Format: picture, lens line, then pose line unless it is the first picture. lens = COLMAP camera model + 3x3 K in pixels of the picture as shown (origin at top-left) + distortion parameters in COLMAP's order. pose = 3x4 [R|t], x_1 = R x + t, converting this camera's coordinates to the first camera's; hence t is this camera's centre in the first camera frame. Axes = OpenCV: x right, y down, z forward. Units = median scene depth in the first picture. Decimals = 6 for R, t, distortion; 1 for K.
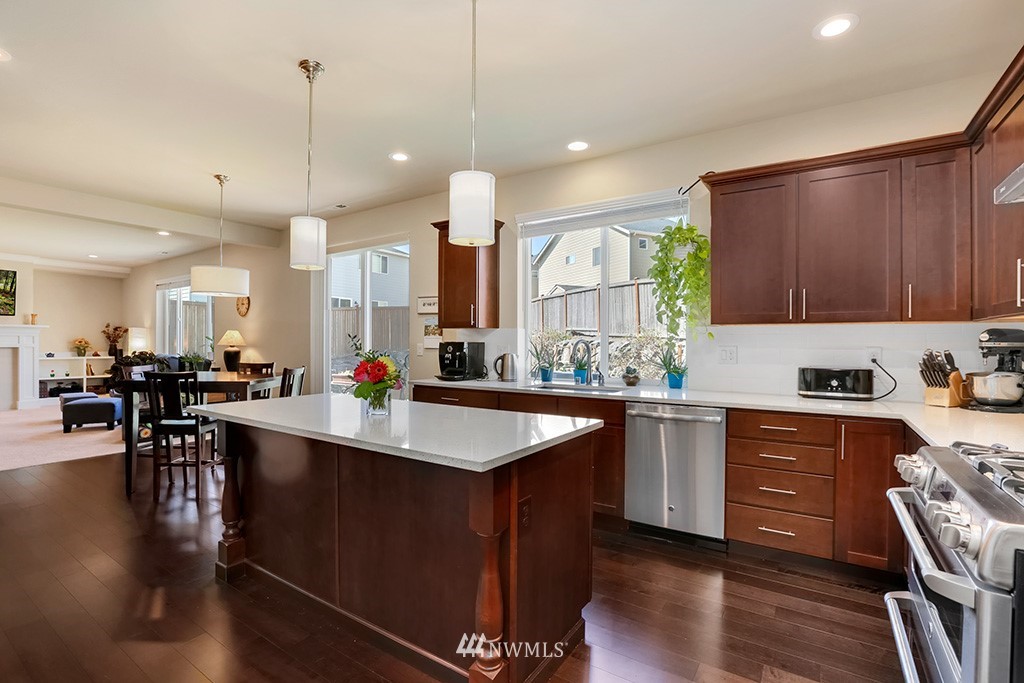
lens RADIAL K [[470.9, 0, 507.7], [0, 470.9, 345.0], [0, 0, 1]] dist [-0.021094, 0.001365]
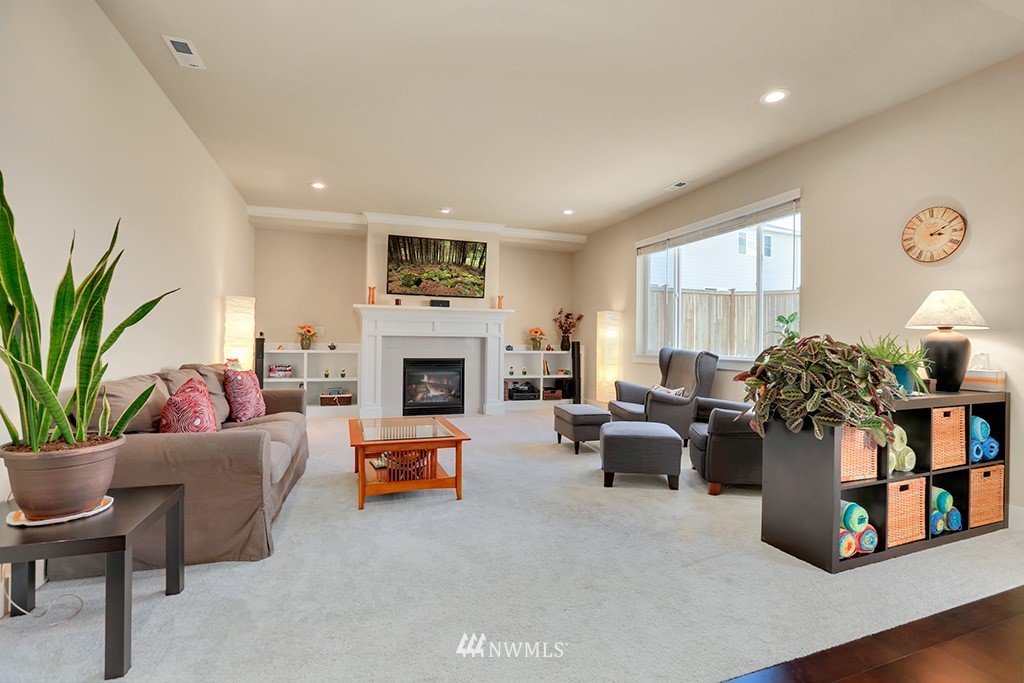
lens RADIAL K [[470.9, 0, 510.0], [0, 470.9, 341.7], [0, 0, 1]] dist [-0.021094, 0.001365]
pose [[0.814604, 0.005423, -0.579993, -7.219950], [-0.011729, 0.999906, -0.007126, 0.238033], [0.579899, 0.012608, 0.814591, 4.643249]]
